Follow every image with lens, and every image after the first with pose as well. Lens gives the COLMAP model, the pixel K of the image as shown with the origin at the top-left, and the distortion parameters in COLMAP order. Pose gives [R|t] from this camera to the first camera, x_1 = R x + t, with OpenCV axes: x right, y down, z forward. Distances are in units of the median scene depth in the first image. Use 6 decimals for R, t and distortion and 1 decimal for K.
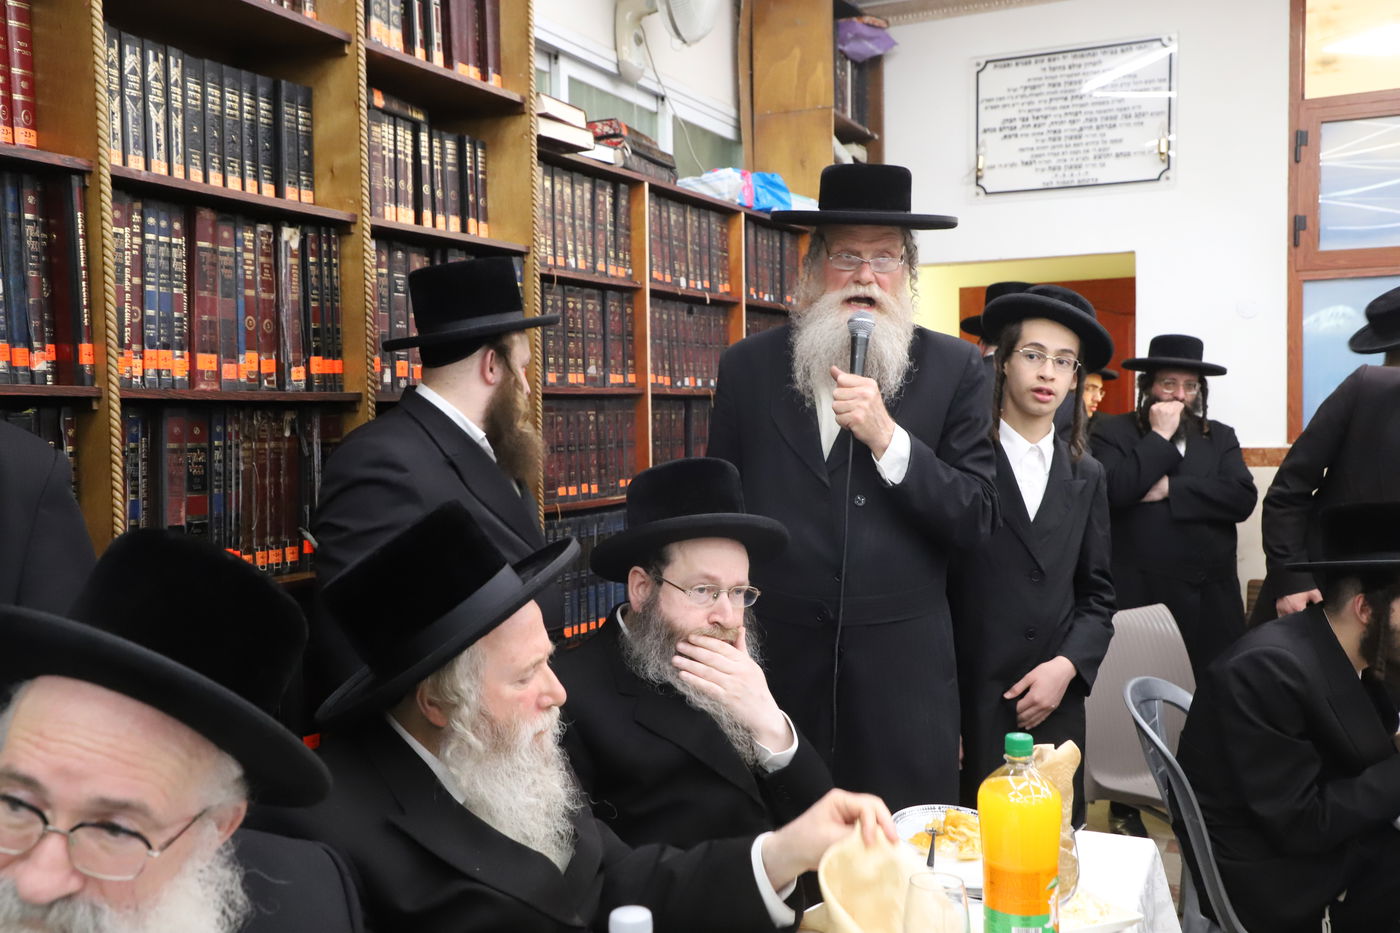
lens RADIAL K [[1451.6, 0, 699.7], [0, 1451.6, 493.3], [0, 0, 1]] dist [-0.010536, 0.192428]
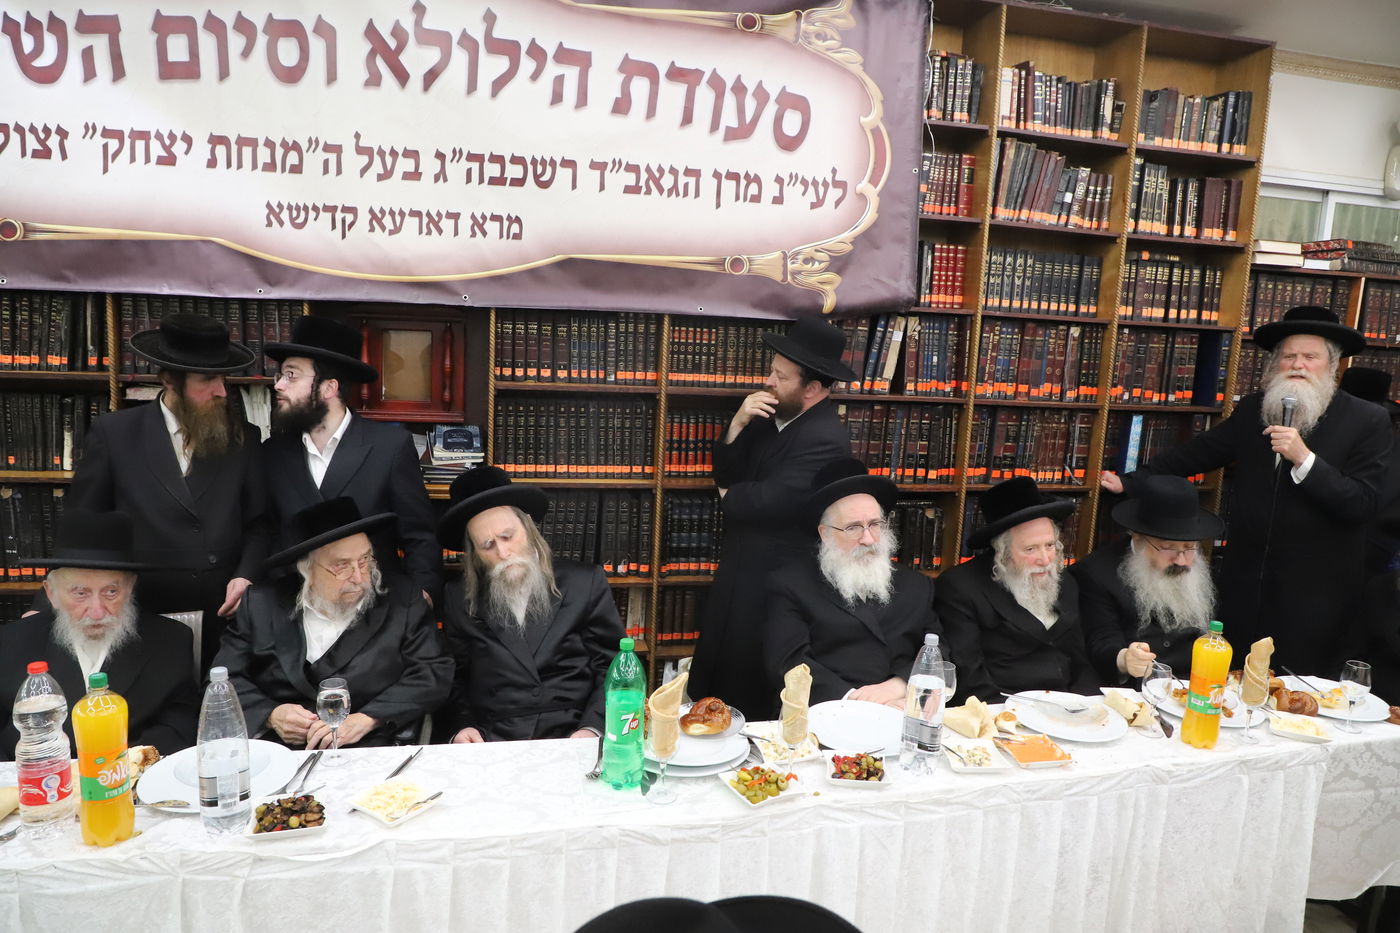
lens RADIAL K [[968.5, 0, 700.0], [0, 968.5, 466.5], [0, 0, 1]] dist [-0.000226, -0.000484]
pose [[0.702599, 0.134824, -0.698697, 0.357456], [-0.104629, 0.990788, 0.085974, -0.041340], [0.703852, 0.012698, 0.710233, -0.413136]]
